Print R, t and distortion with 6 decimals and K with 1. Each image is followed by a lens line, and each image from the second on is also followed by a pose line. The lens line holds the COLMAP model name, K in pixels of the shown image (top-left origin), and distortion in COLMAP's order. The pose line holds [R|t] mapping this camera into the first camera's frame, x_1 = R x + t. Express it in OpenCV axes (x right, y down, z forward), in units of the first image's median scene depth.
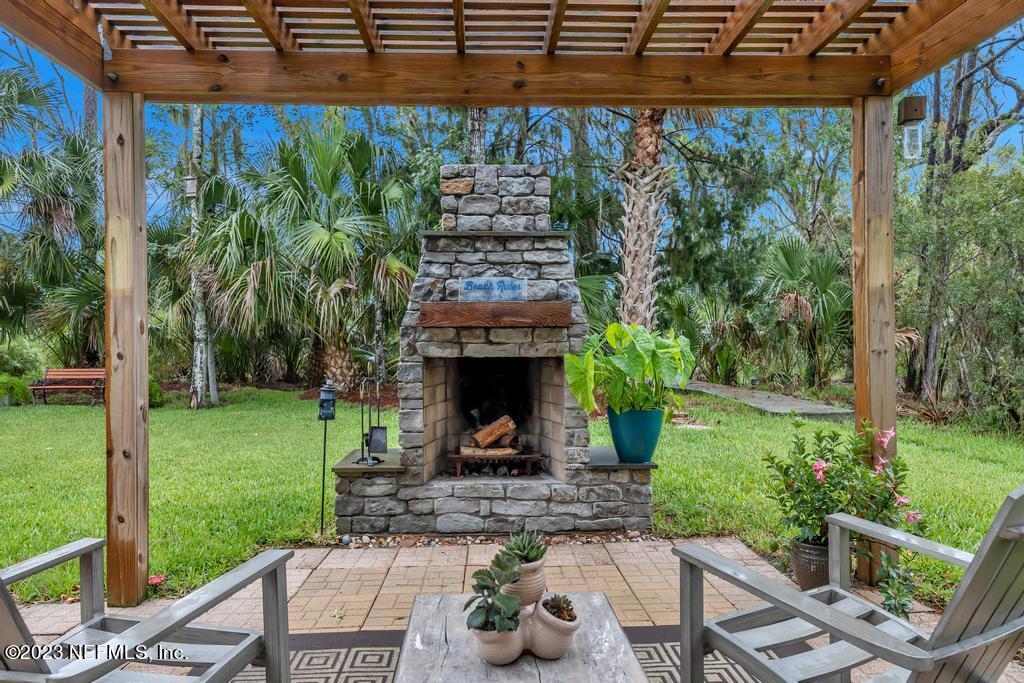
lens RADIAL K [[672.7, 0, 512.0], [0, 672.7, 341.5], [0, 0, 1]] dist [0.000605, -0.000197]
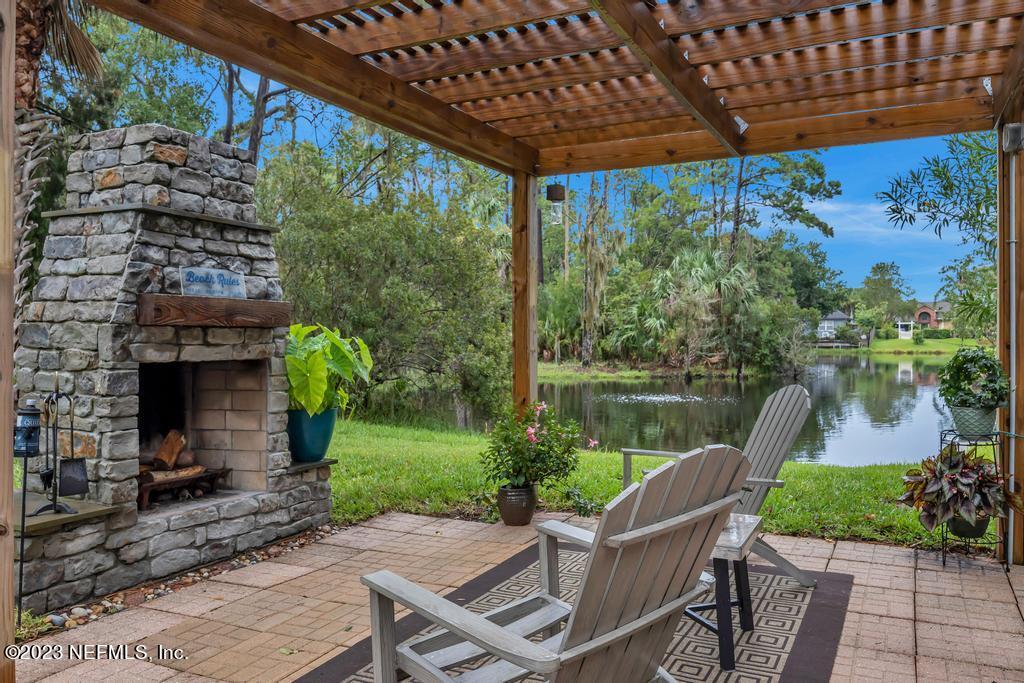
lens RADIAL K [[782.8, 0, 512.0], [0, 782.8, 341.5], [0, 0, 1]] dist [0.000174, 0.000493]
pose [[0.471456, 0.000728, 0.881889, -0.736357], [-0.010155, 0.999938, 0.004603, -0.010338], [-0.881831, -0.011126, 0.471435, 0.179579]]
